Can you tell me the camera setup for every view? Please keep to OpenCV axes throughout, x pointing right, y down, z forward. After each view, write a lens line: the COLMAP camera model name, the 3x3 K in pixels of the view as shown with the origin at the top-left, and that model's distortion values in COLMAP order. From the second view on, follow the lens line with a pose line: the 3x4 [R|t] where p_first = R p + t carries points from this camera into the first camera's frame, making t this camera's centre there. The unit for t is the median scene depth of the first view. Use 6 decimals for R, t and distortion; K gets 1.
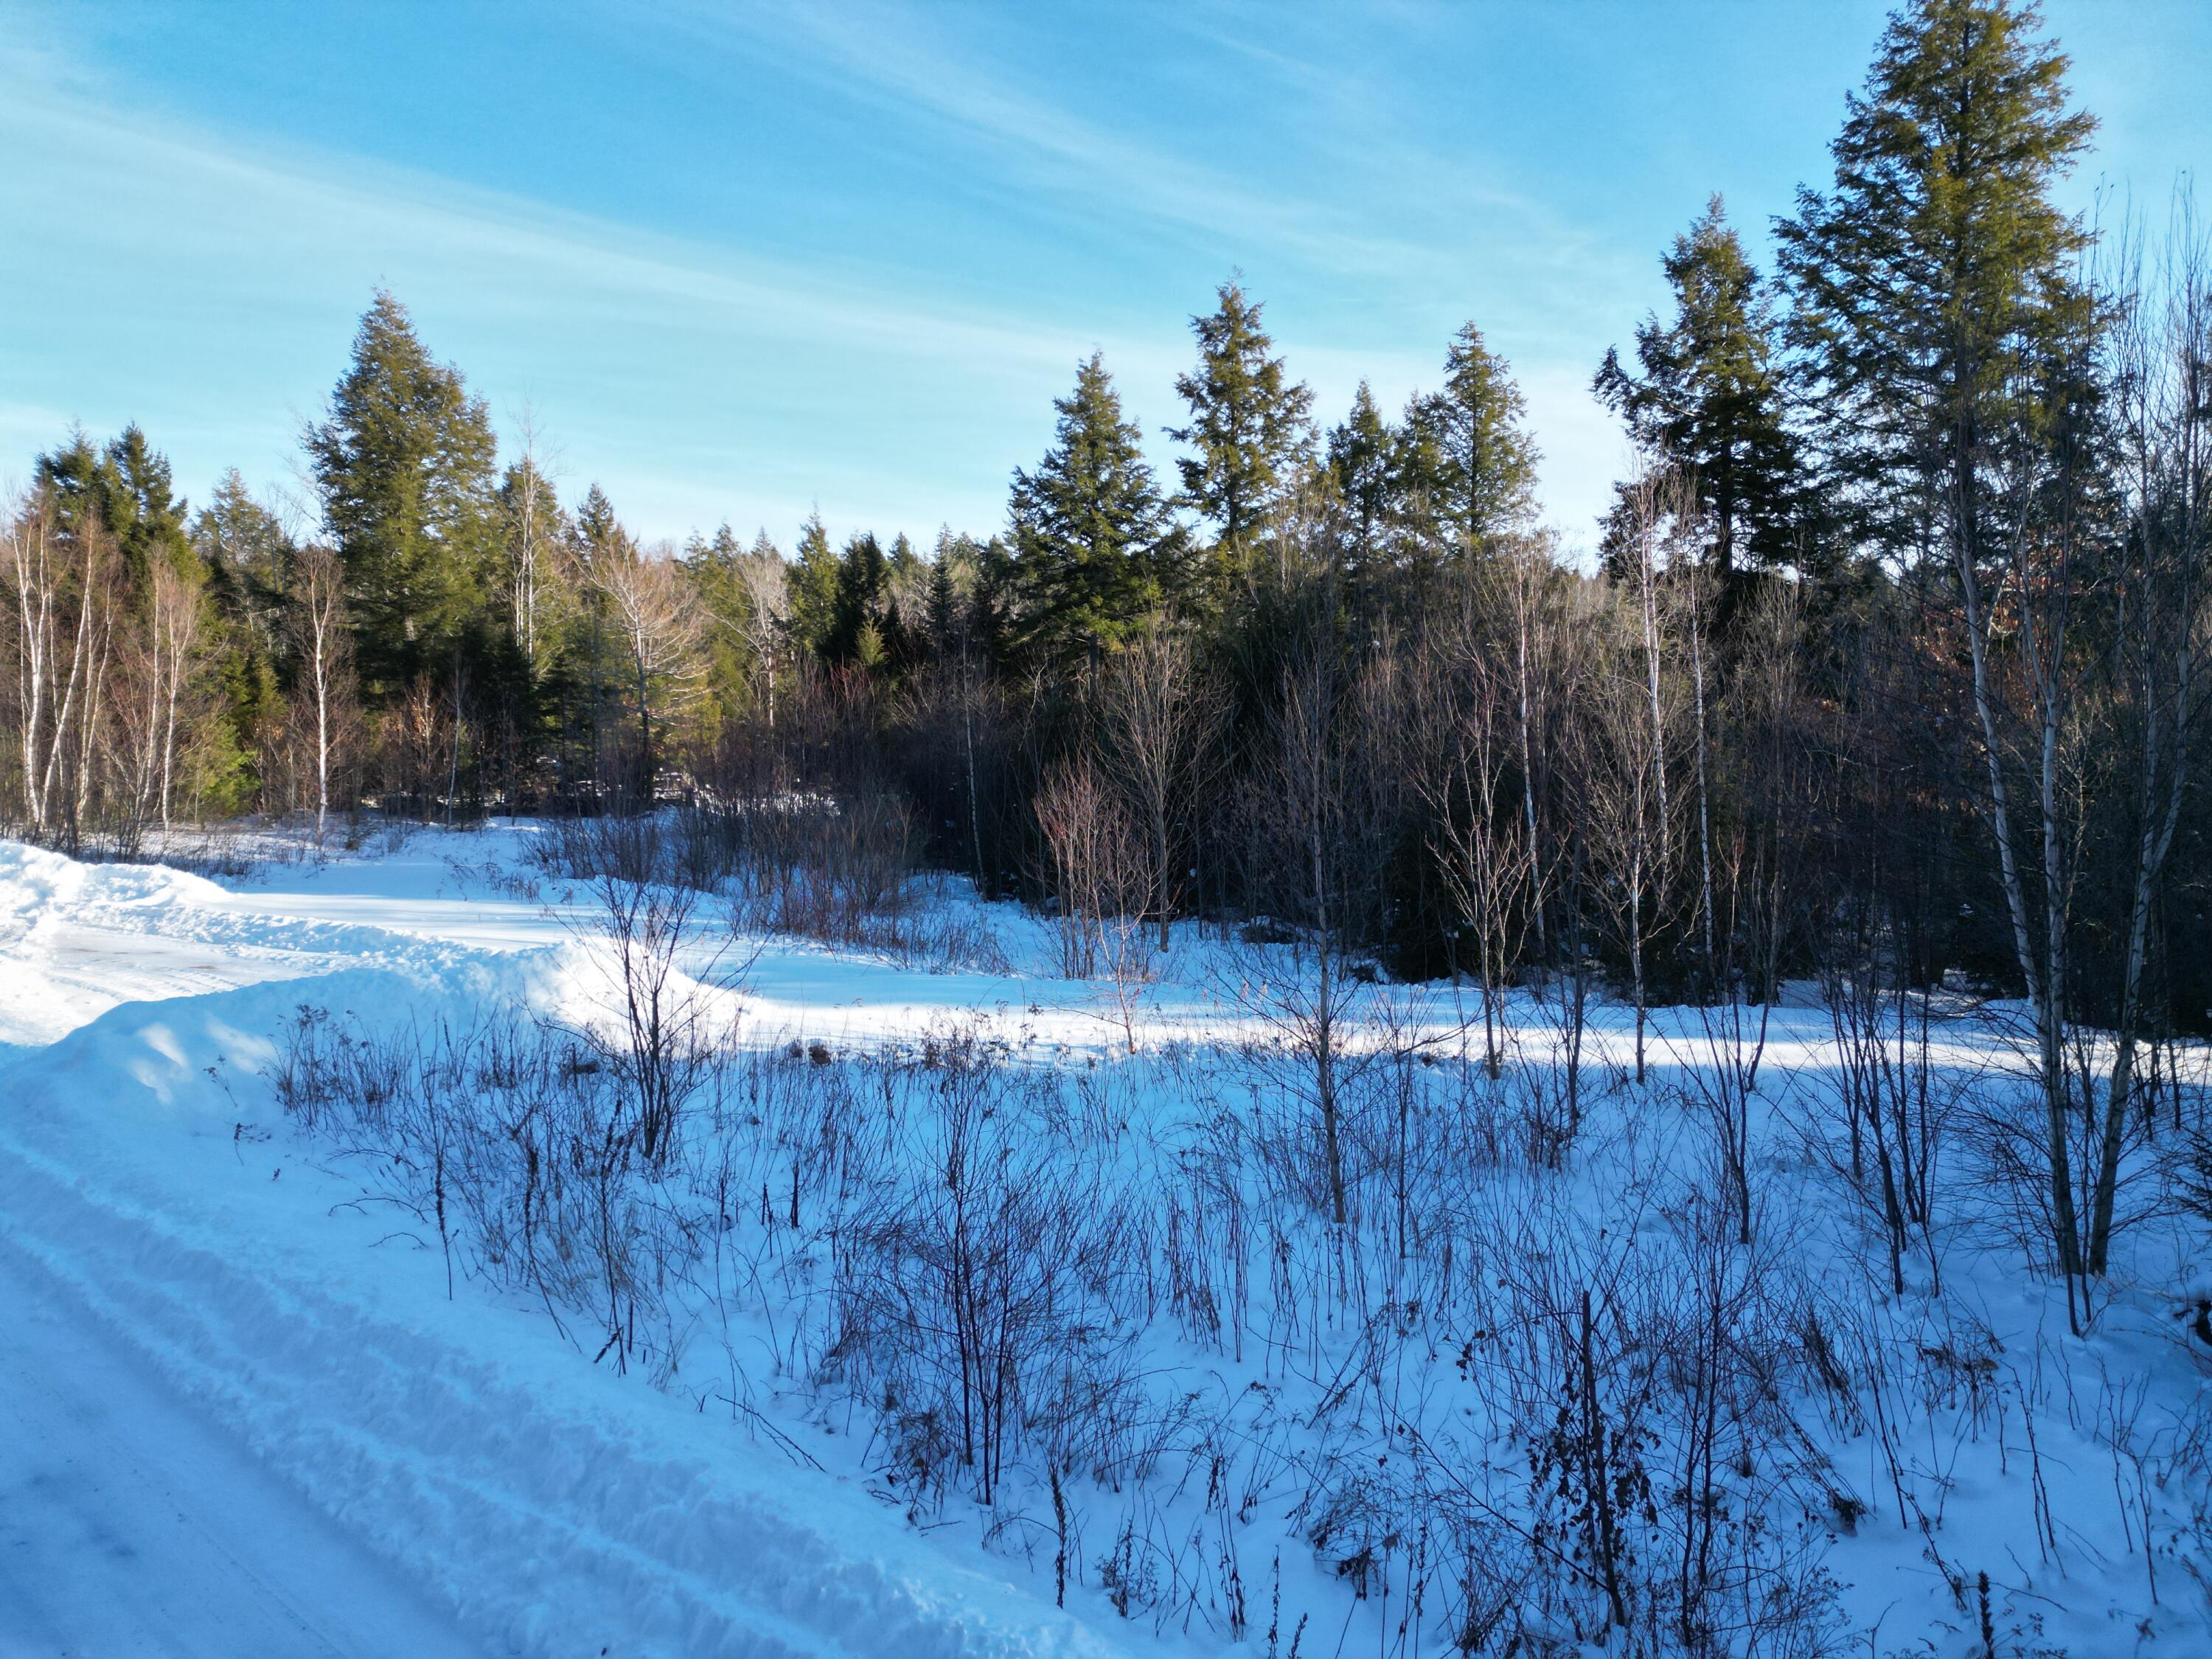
lens RADIAL K [[1499.6, 0, 1106.0], [0, 1499.6, 829.5], [0, 0, 1]] dist [0.000365, -0.032257]
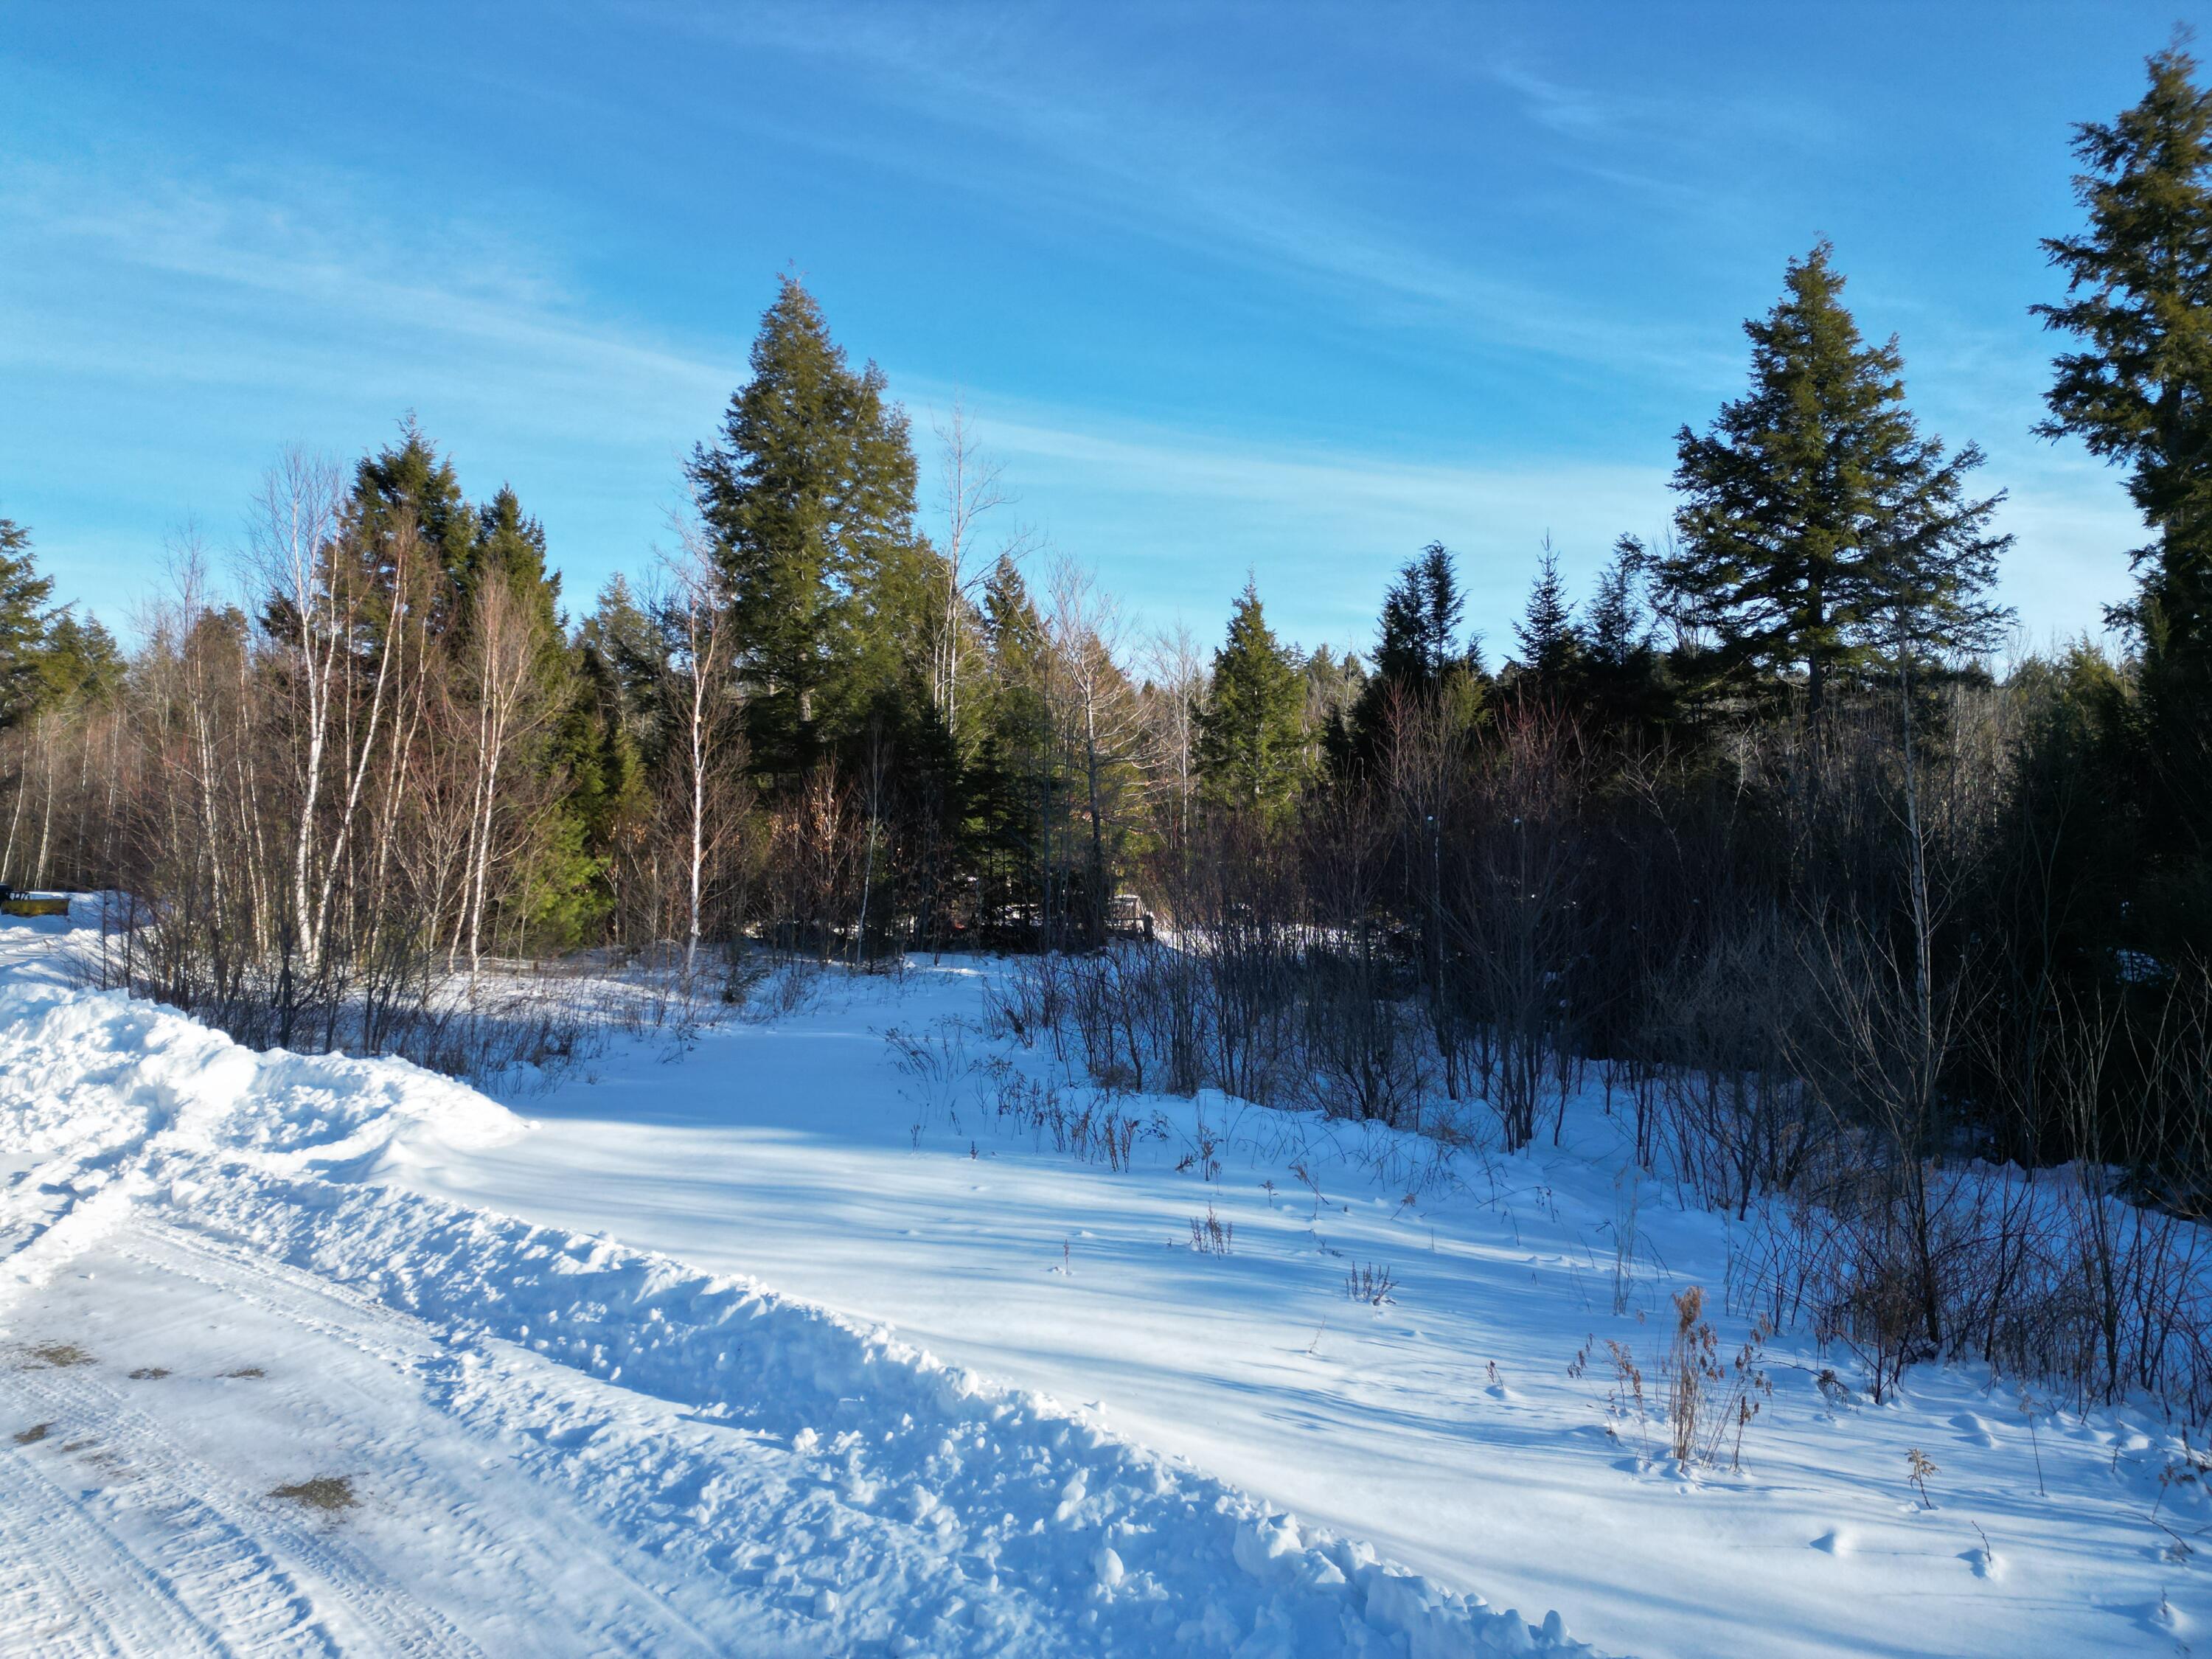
lens RADIAL K [[1548.1, 0, 1104.9], [0, 1548.1, 773.1], [0, 0, 1]] dist [0.001247, -0.102211]
pose [[0.975423, -0.014311, -0.219876, -0.158485], [-0.012236, 0.992831, -0.118900, -0.007231], [0.220001, 0.118668, 0.968255, 0.300208]]
